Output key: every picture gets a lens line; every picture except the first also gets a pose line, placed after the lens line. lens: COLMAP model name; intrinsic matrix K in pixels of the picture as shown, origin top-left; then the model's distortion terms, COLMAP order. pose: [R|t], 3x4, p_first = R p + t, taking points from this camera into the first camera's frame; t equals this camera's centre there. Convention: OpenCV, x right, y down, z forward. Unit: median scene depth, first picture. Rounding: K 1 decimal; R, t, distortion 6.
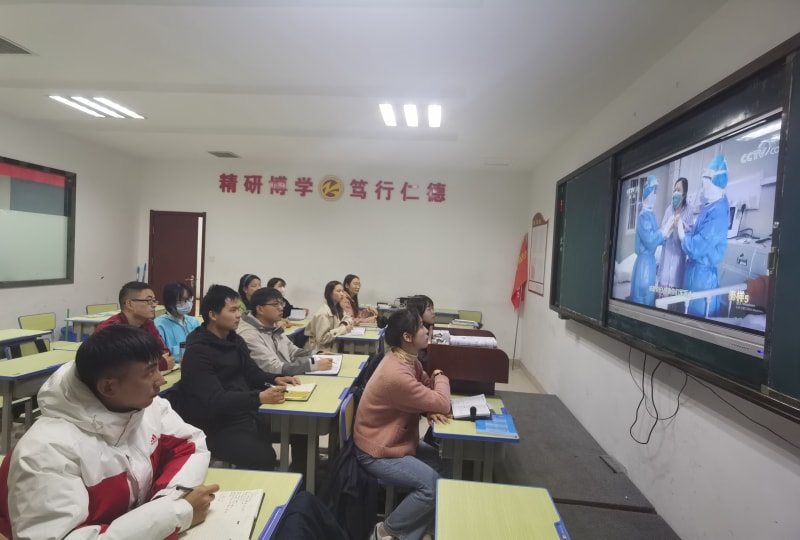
lens RADIAL K [[420.8, 0, 400.0], [0, 420.8, 270.0], [0, 0, 1]] dist [0.004728, 0.000917]
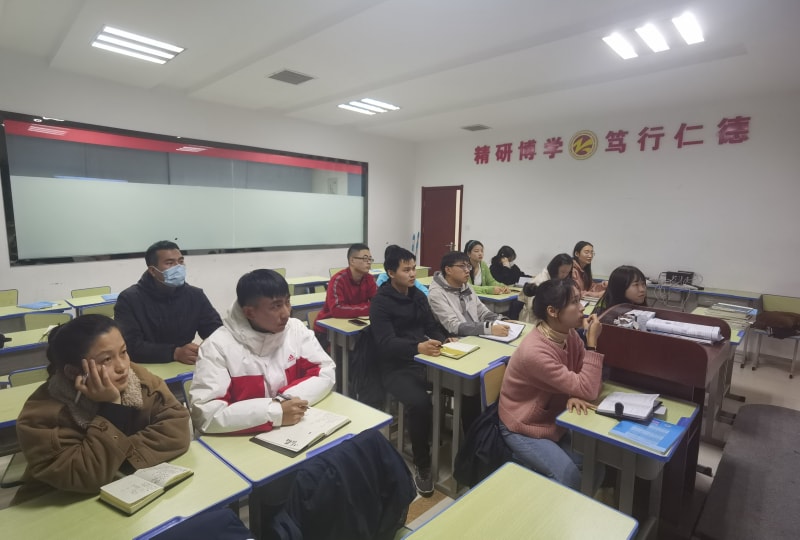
lens RADIAL K [[412.8, 0, 400.0], [0, 412.8, 270.0], [0, 0, 1]] dist [0.002540, -0.010240]
pose [[0.770346, 0.044445, -0.636076, 0.213898], [0.001619, 0.997428, 0.071654, 0.016208], [0.637625, -0.056228, 0.768292, 0.108122]]
